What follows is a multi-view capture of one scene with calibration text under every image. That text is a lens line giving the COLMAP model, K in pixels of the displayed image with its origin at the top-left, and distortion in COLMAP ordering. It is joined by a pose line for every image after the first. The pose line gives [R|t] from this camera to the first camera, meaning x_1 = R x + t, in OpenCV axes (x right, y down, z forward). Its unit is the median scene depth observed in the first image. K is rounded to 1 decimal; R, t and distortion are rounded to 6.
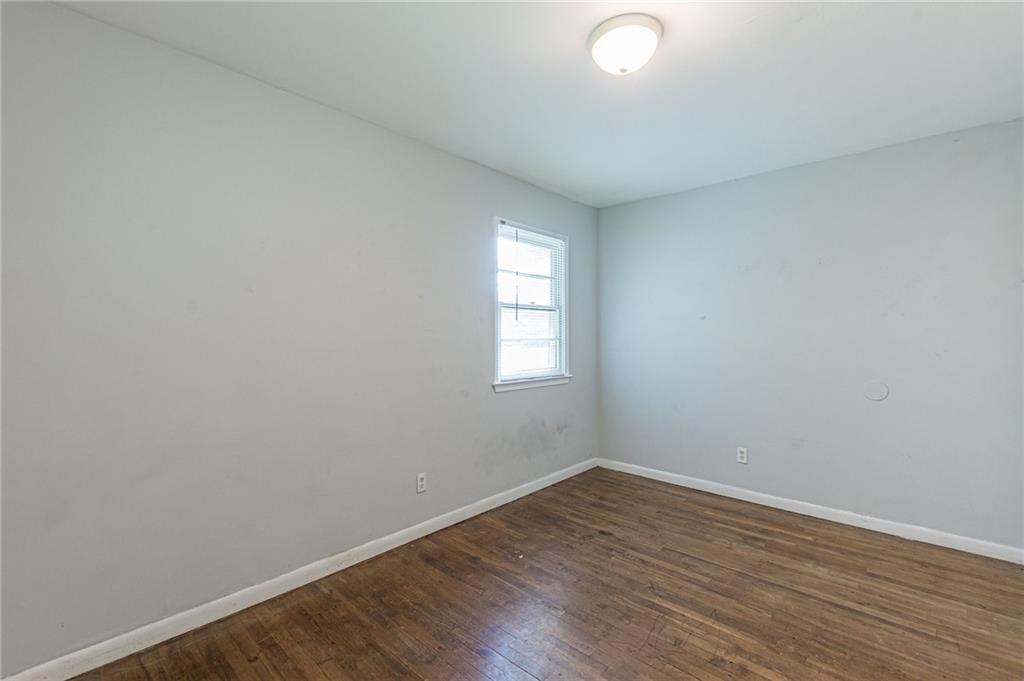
lens RADIAL K [[452.2, 0, 515.0], [0, 452.2, 343.0], [0, 0, 1]] dist [0.012470, -0.005852]
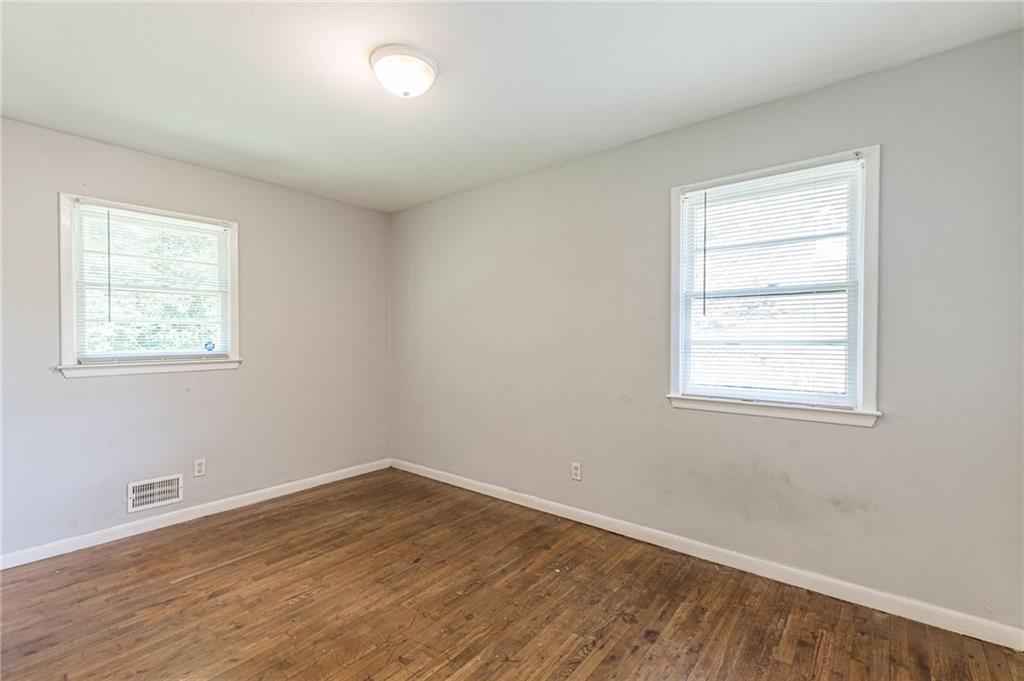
lens RADIAL K [[452.2, 0, 504.7], [0, 452.2, 342.9], [0, 0, 1]] dist [0.012470, -0.005852]
pose [[0.034720, 0.011411, -0.999332, 0.802859], [-0.004866, 0.999925, 0.011249, -0.013733], [0.999385, 0.004472, 0.034772, 0.718457]]
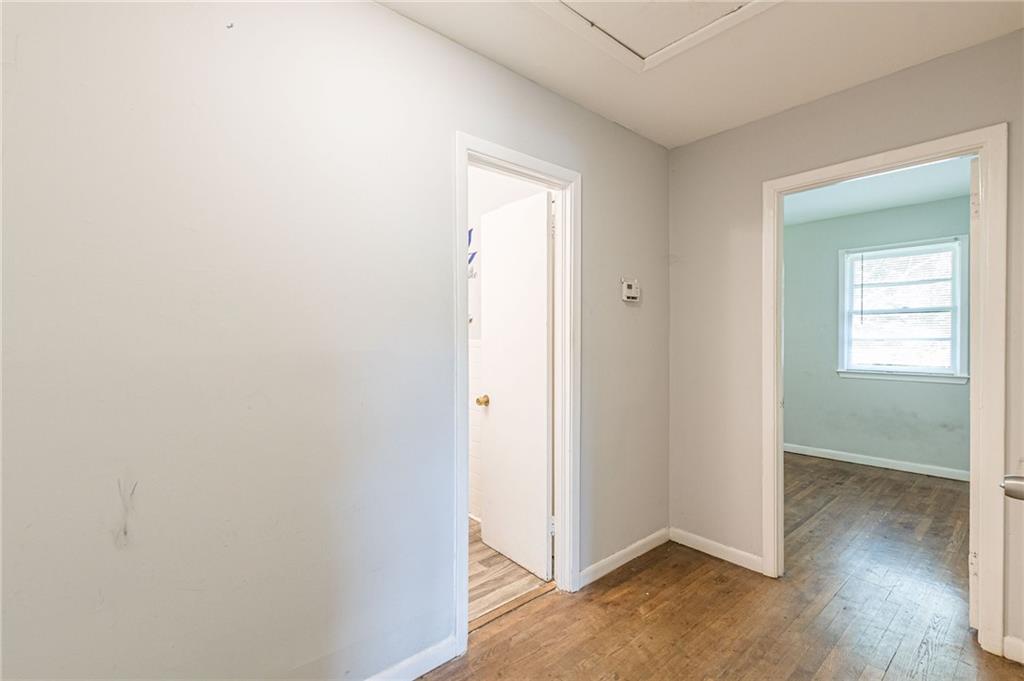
lens RADIAL K [[452.2, 0, 522.4], [0, 452.2, 339.1], [0, 0, 1]] dist [0.012470, -0.005852]
pose [[-0.117901, -0.001959, -0.993023, 1.551201], [-0.010012, 0.999950, -0.000784, 0.003564], [0.992975, 0.009849, -0.117915, 0.211921]]
